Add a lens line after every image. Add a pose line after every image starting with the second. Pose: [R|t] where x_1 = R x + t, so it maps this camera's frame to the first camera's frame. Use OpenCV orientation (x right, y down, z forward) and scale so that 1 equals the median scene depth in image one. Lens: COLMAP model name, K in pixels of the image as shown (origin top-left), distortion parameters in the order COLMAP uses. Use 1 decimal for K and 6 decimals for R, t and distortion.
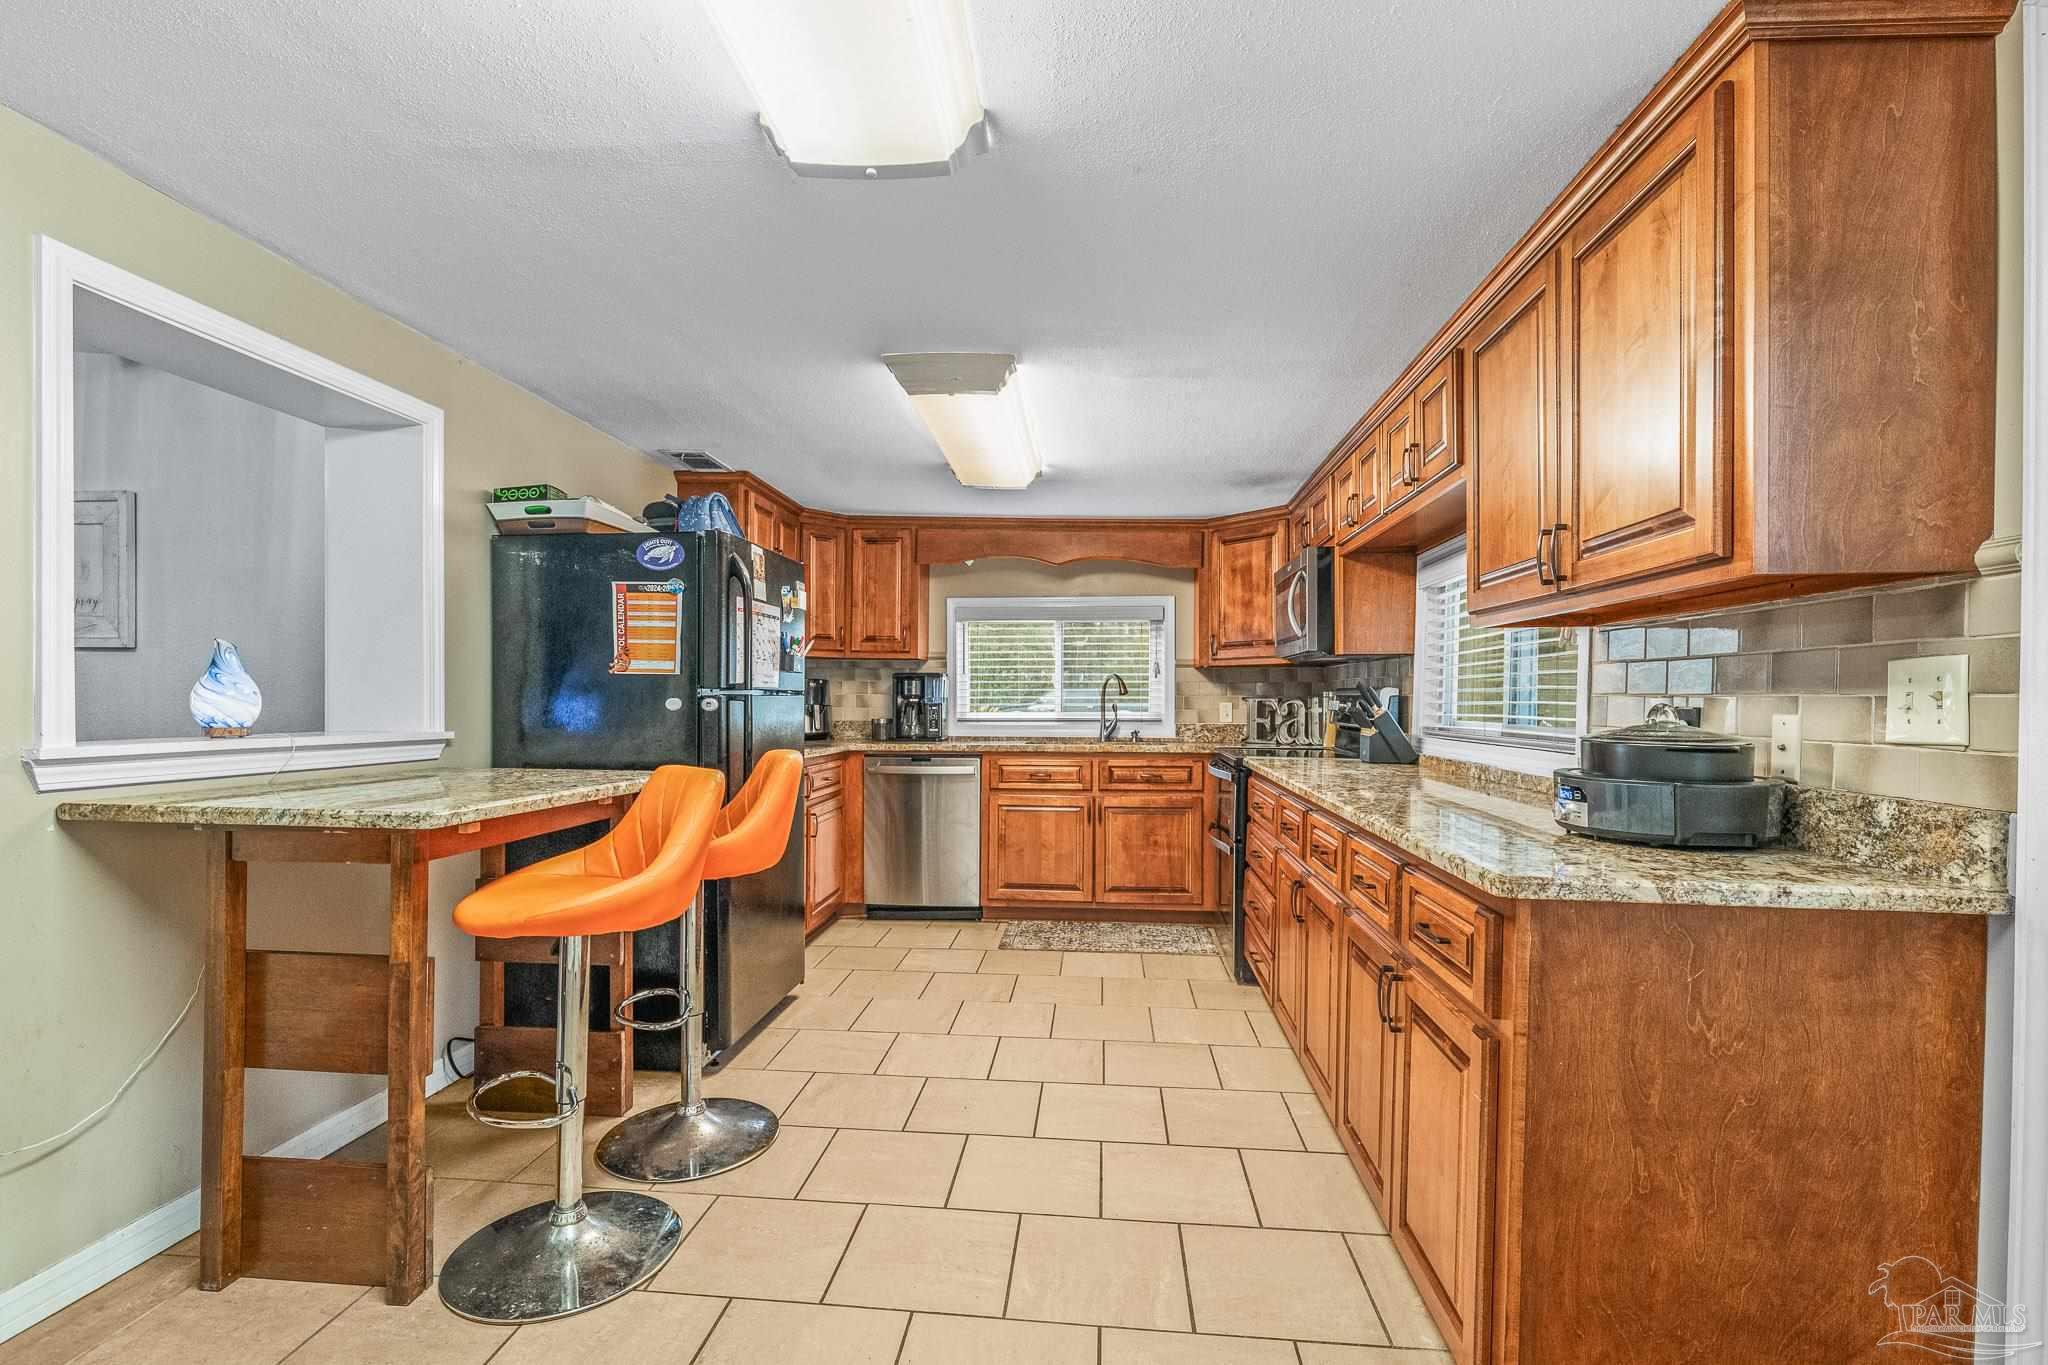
lens RADIAL K [[873.9, 0, 1034.3], [0, 873.9, 701.9], [0, 0, 1]] dist [-0.000251, 0.000004]
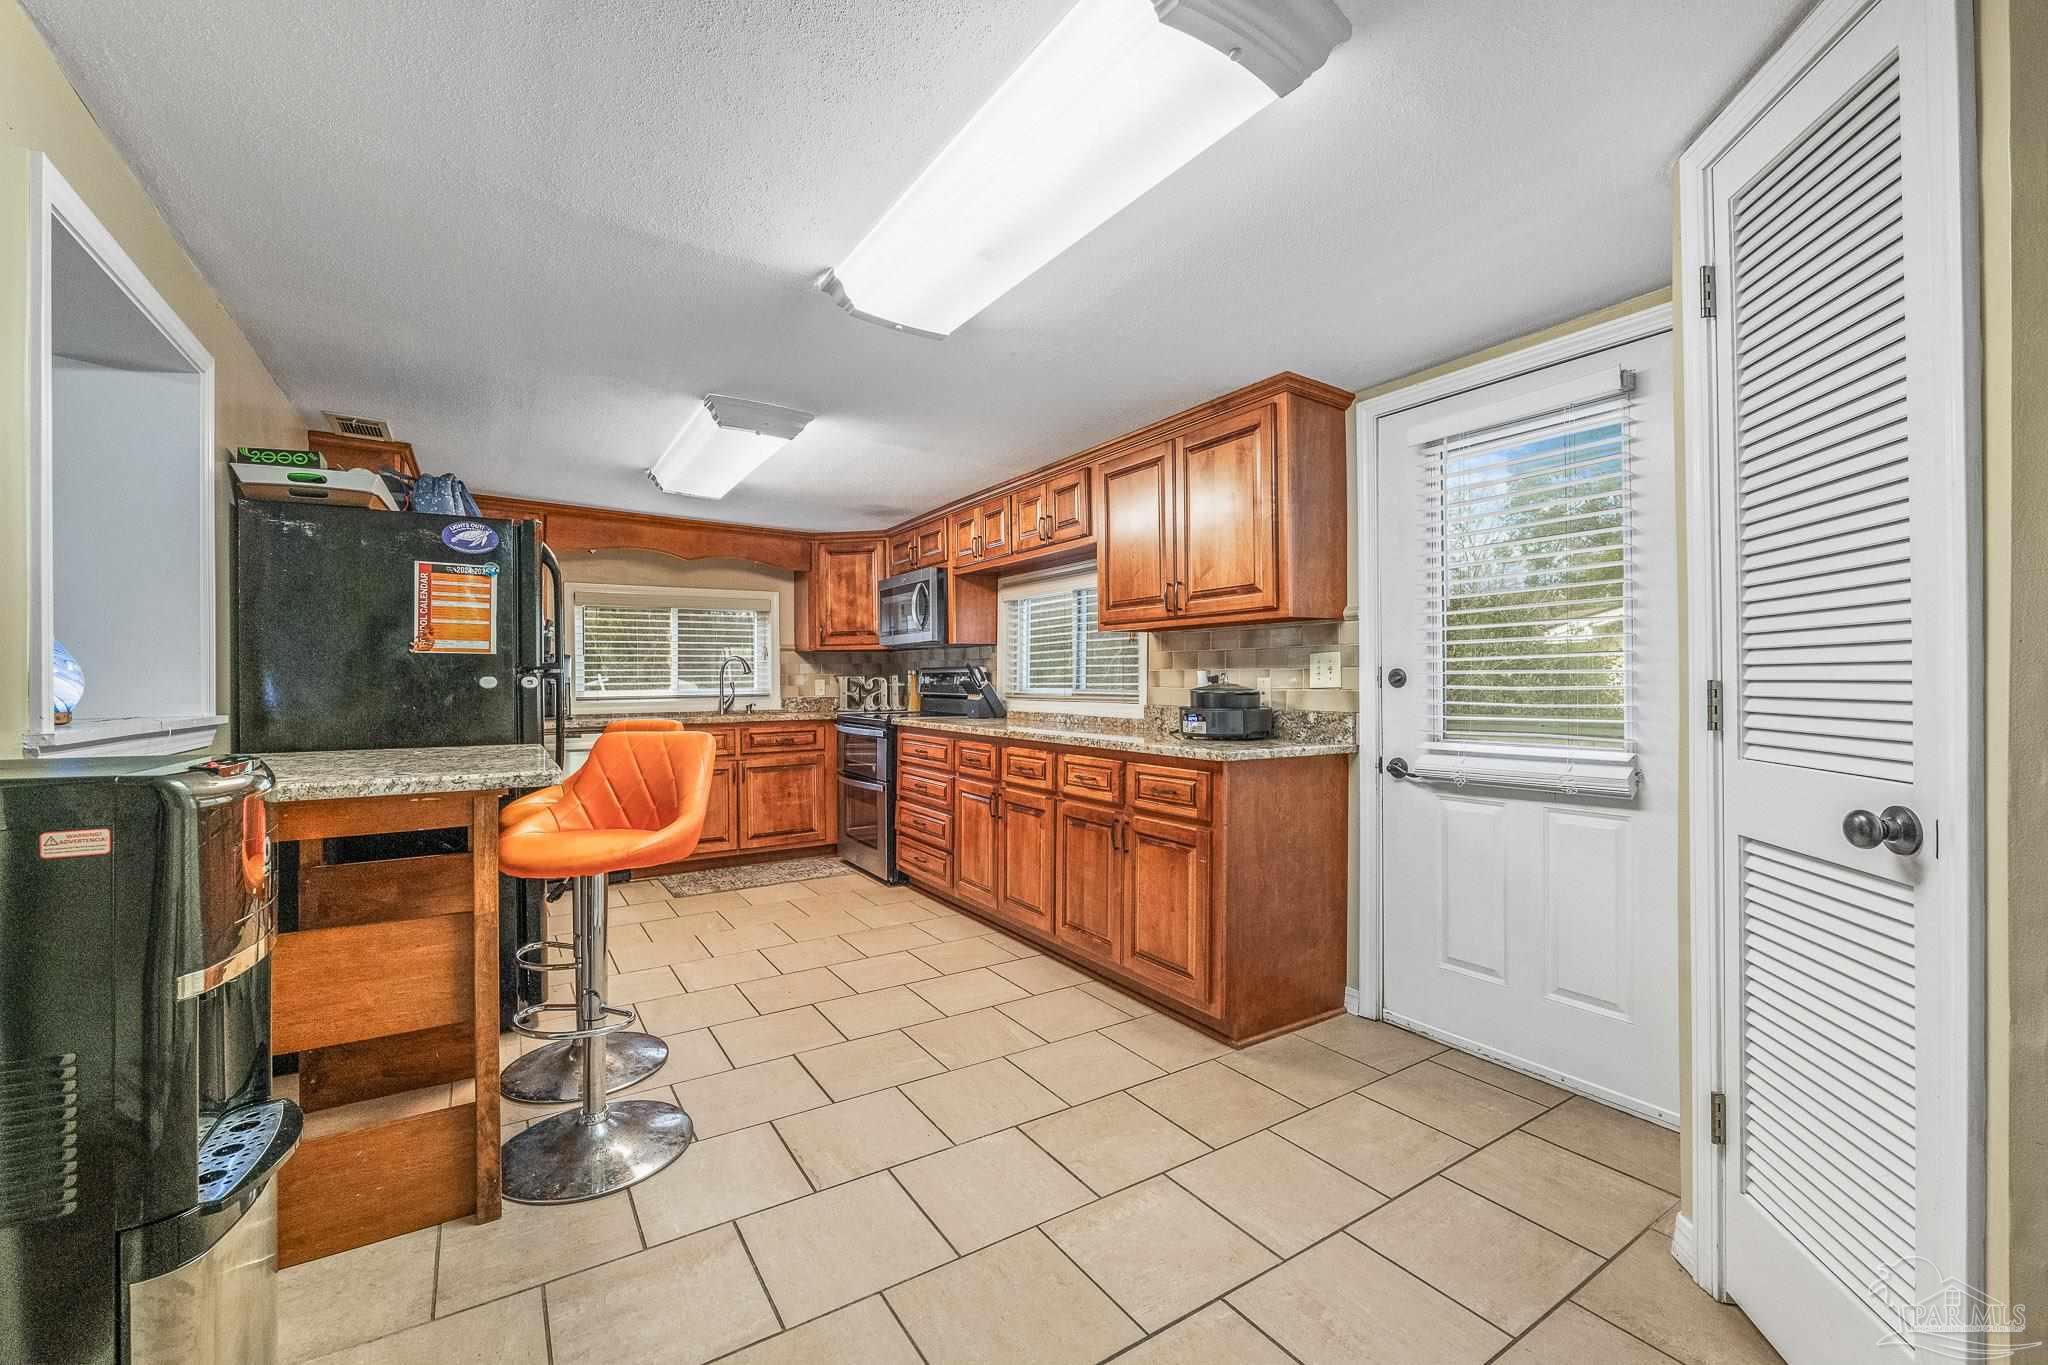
lens RADIAL K [[811.1, 0, 969.8], [0, 811.1, 674.1], [0, 0, 1]] dist [-0.009093, -0.000018]
pose [[0.812928, -0.005782, 0.582335, -0.410638], [0.012011, 0.999904, -0.006839, 0.004904], [-0.582240, 0.012554, 0.812920, -0.096822]]
